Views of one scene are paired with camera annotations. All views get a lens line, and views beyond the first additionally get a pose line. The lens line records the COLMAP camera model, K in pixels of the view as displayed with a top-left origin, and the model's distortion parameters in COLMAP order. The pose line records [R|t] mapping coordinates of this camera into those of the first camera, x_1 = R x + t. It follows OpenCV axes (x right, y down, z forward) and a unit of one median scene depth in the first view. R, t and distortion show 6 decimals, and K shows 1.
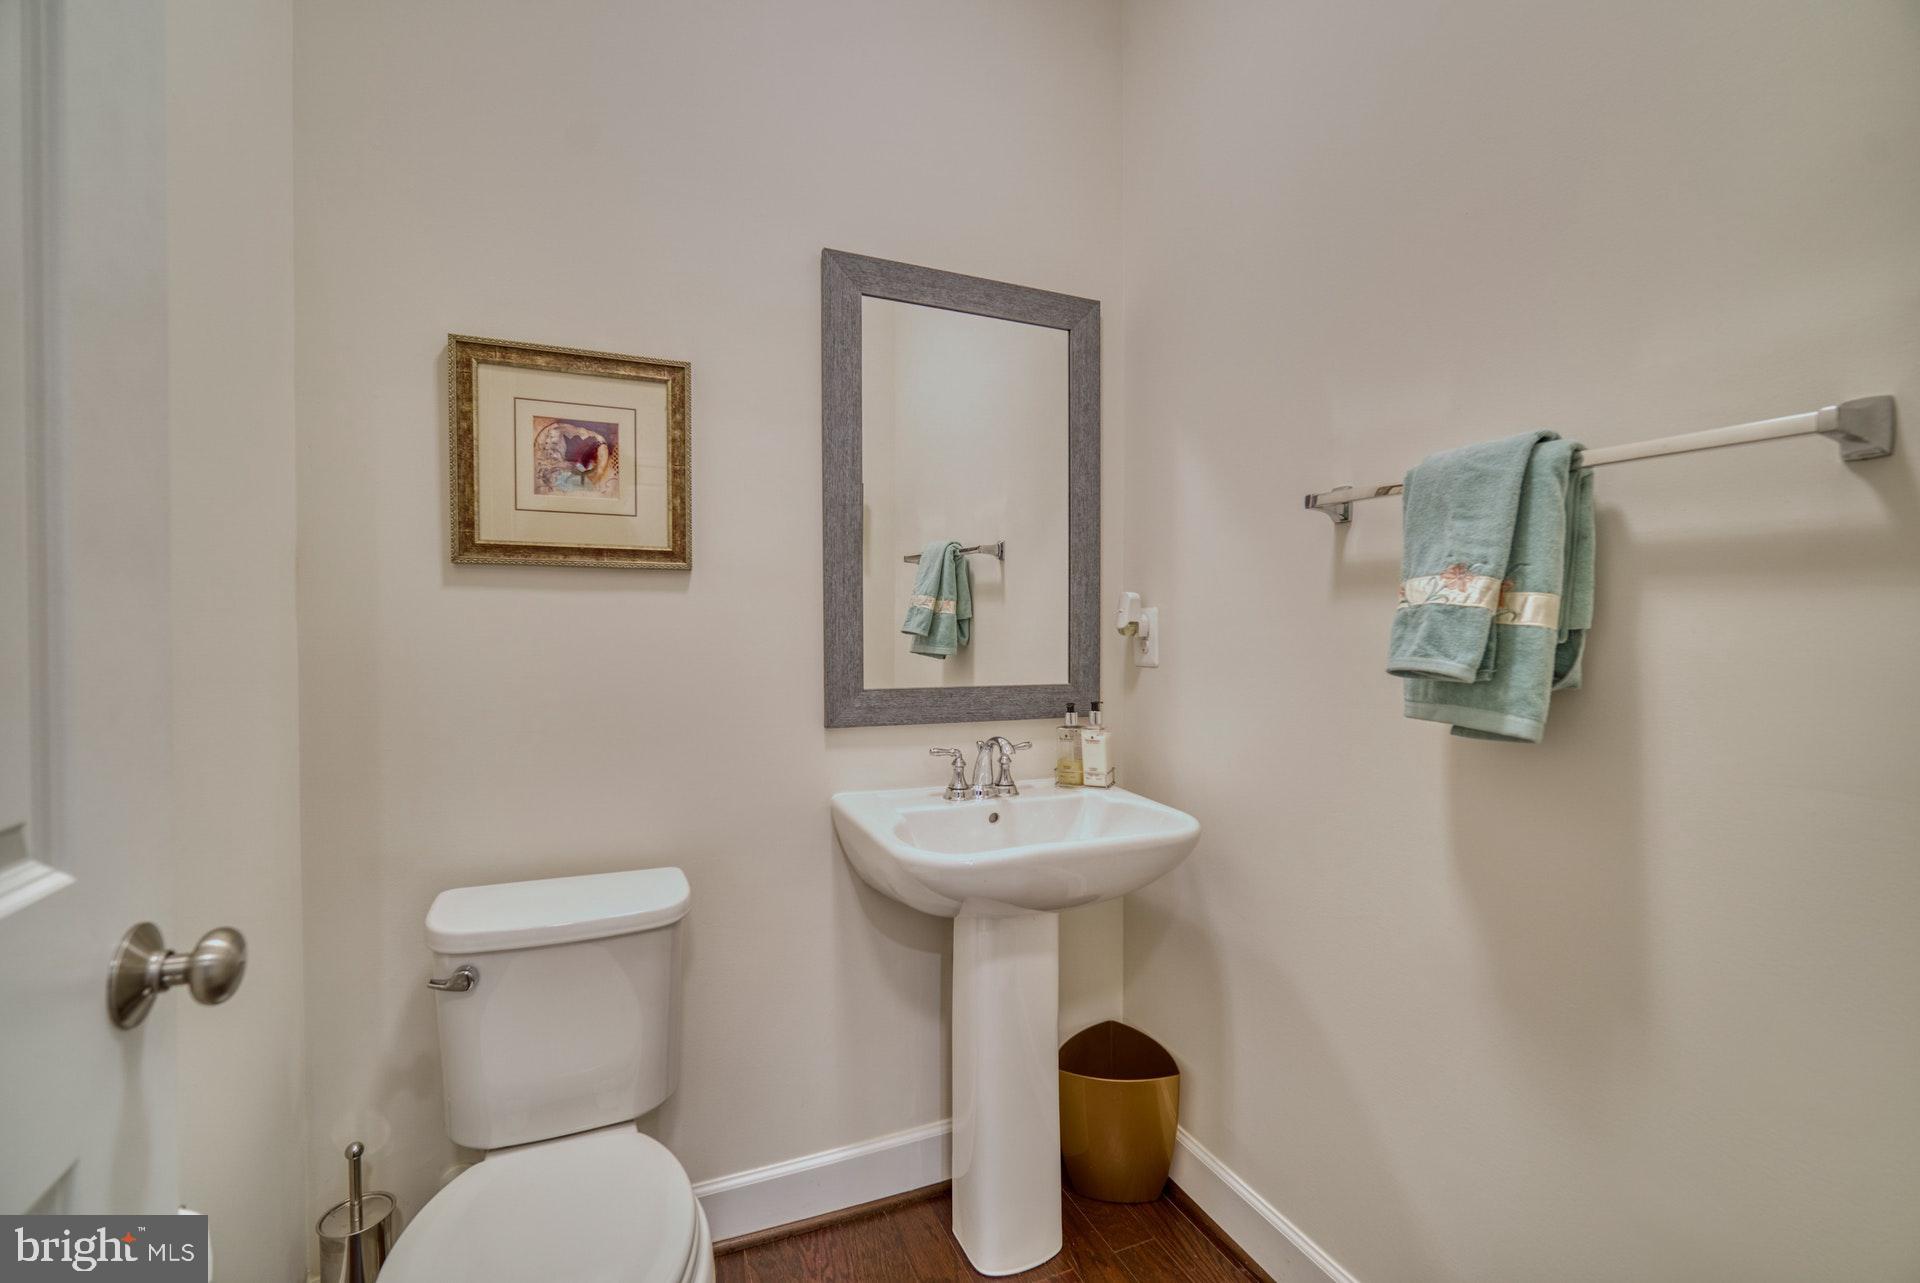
lens RADIAL K [[829.2, 0, 964.7], [0, 829.2, 640.3], [0, 0, 1]] dist [0.001299, 0.002002]
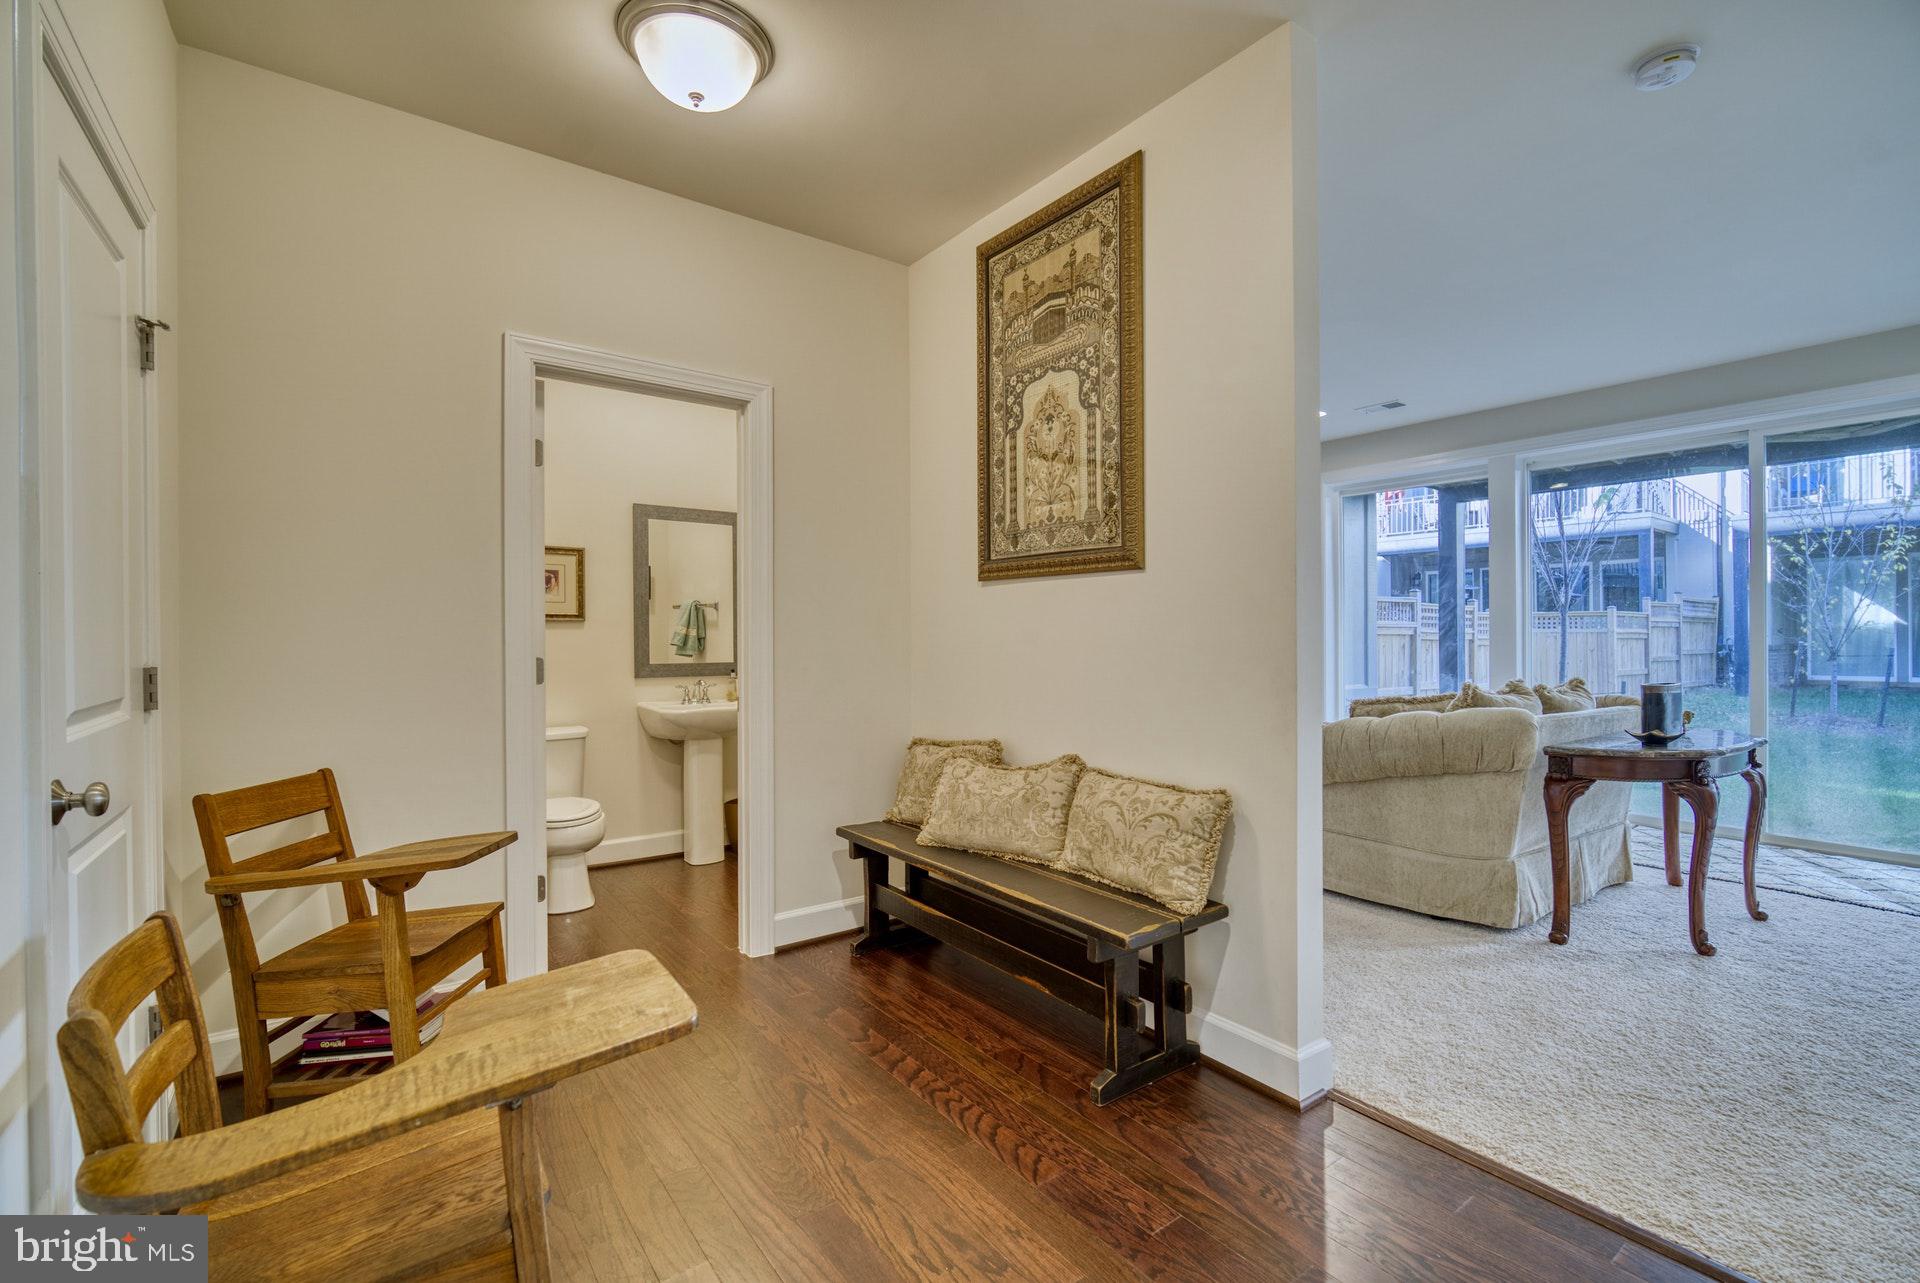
lens RADIAL K [[829.2, 0, 958.3], [0, 829.2, 635.2], [0, 0, 1]] dist [0.001299, 0.002002]
pose [[0.973658, -0.002251, 0.228001, 0.238542], [0.007828, 0.999692, -0.023561, 0.035861], [-0.227878, 0.024725, 0.973376, -1.843964]]
